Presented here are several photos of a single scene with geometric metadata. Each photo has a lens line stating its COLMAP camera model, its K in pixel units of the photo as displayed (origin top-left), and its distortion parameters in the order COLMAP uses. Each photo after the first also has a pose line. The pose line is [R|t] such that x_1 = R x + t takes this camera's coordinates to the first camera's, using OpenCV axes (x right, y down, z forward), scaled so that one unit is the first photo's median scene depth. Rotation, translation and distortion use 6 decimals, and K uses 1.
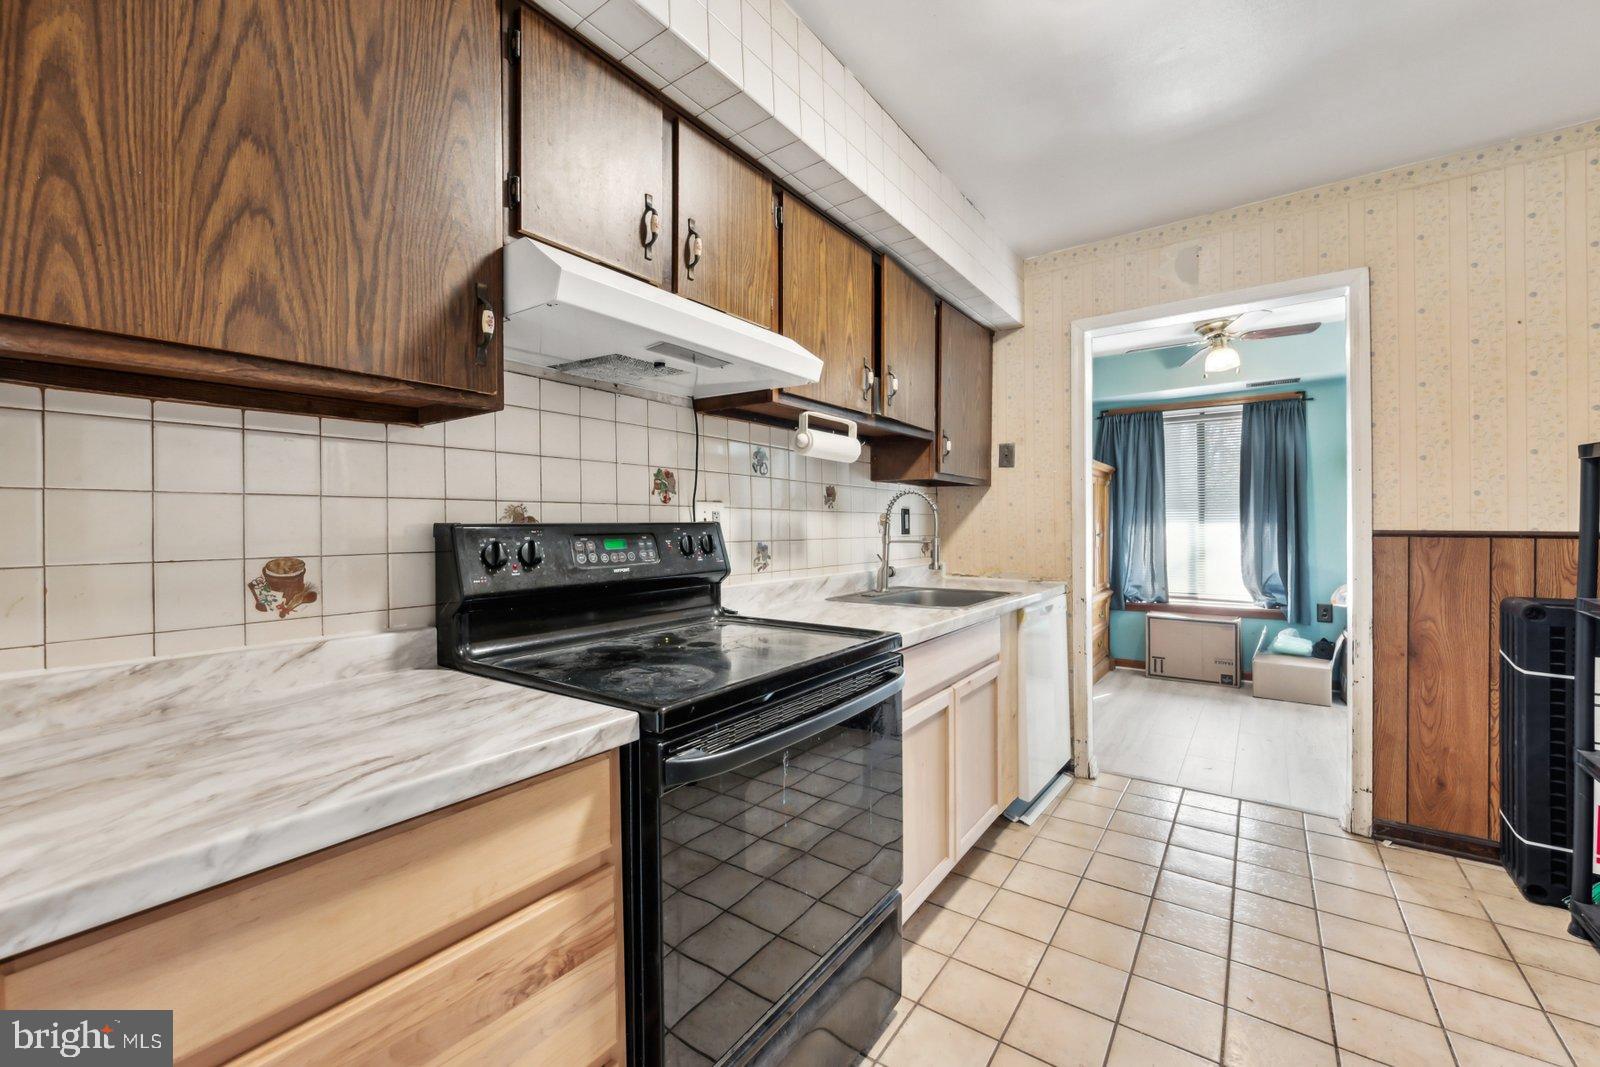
lens RADIAL K [[649.9, 0, 807.0], [0, 649.9, 529.8], [0, 0, 1]] dist [0.001072, -0.000580]
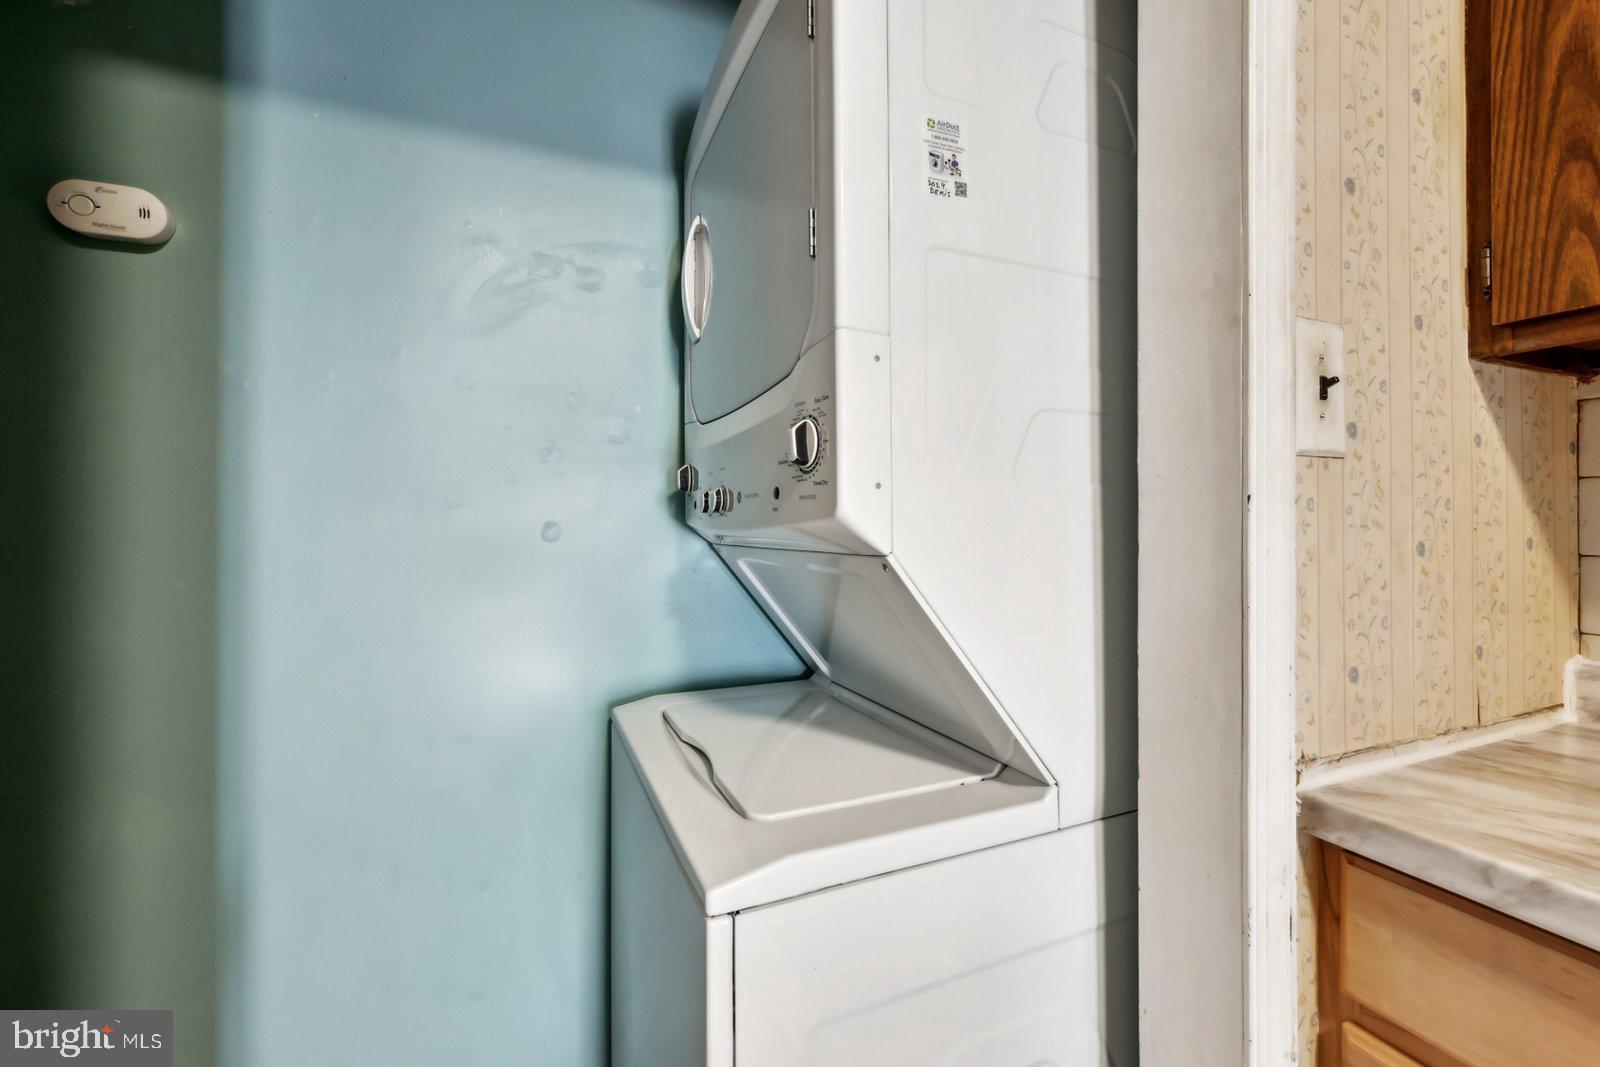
lens RADIAL K [[649.9, 0, 803.6], [0, 649.9, 516.9], [0, 0, 1]] dist [0.001072, -0.000580]
pose [[-0.513065, 0.004031, -0.858341, 0.144705], [-0.001721, 0.999982, 0.005725, -0.003410], [0.858348, 0.004414, -0.513048, 0.244744]]
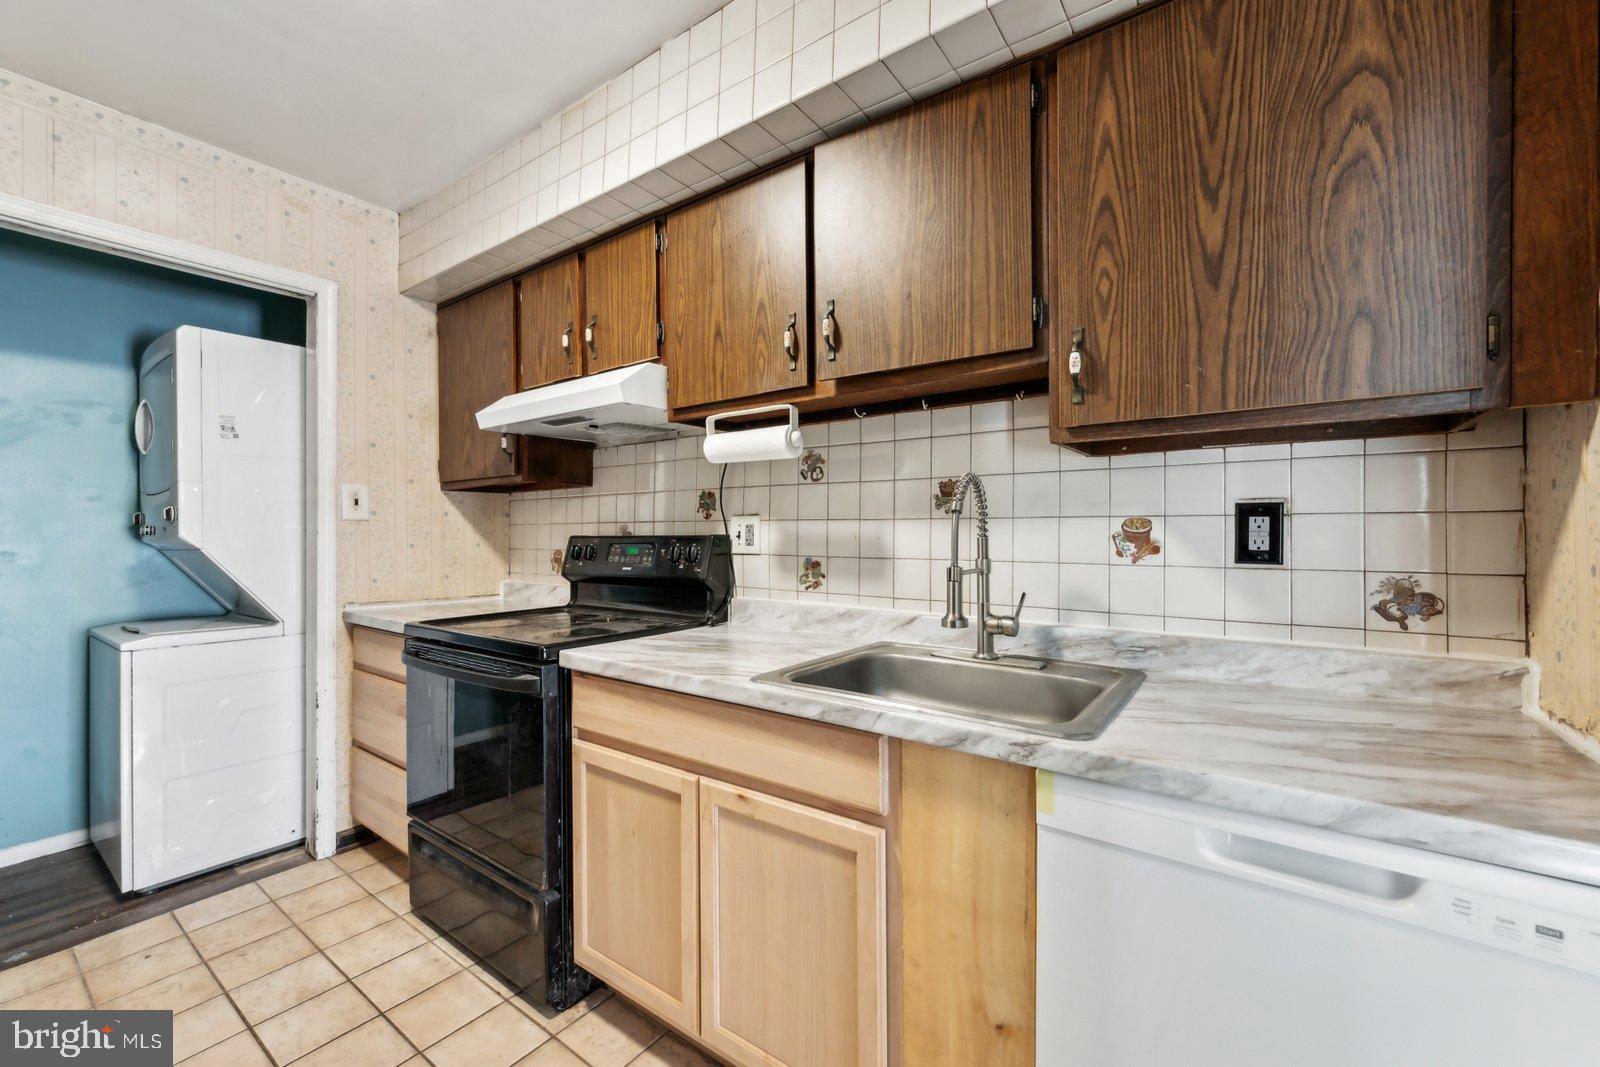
lens RADIAL K [[649.9, 0, 801.2], [0, 649.9, 537.0], [0, 0, 1]] dist [0.001072, -0.000580]
pose [[-0.021232, 0.010536, -0.999719, 1.216159], [-0.005752, 0.999927, 0.010660, -0.027123], [0.999758, 0.005977, -0.021169, 1.503979]]
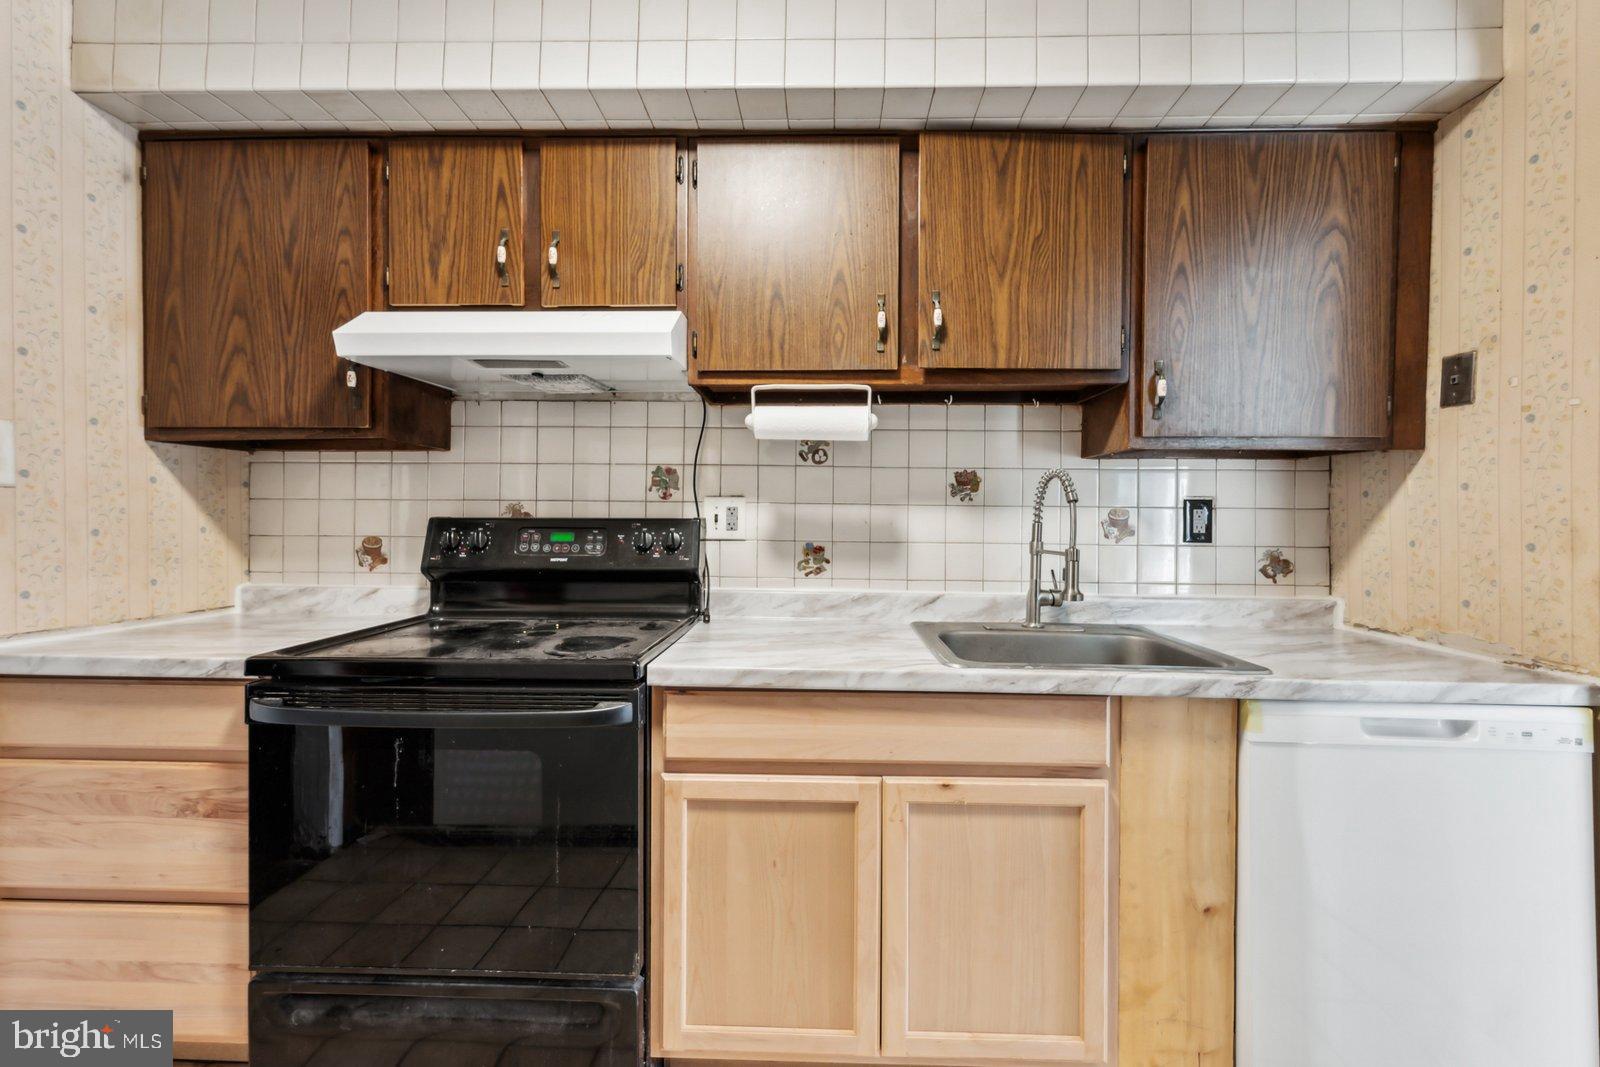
lens RADIAL K [[649.9, 0, 805.9], [0, 649.9, 528.3], [0, 0, 1]] dist [0.001072, -0.000580]
pose [[0.546553, 0.021566, -0.837147, 0.959359], [-0.017399, 0.999745, 0.014396, -0.017754], [0.837244, 0.006697, 0.546789, 0.785113]]
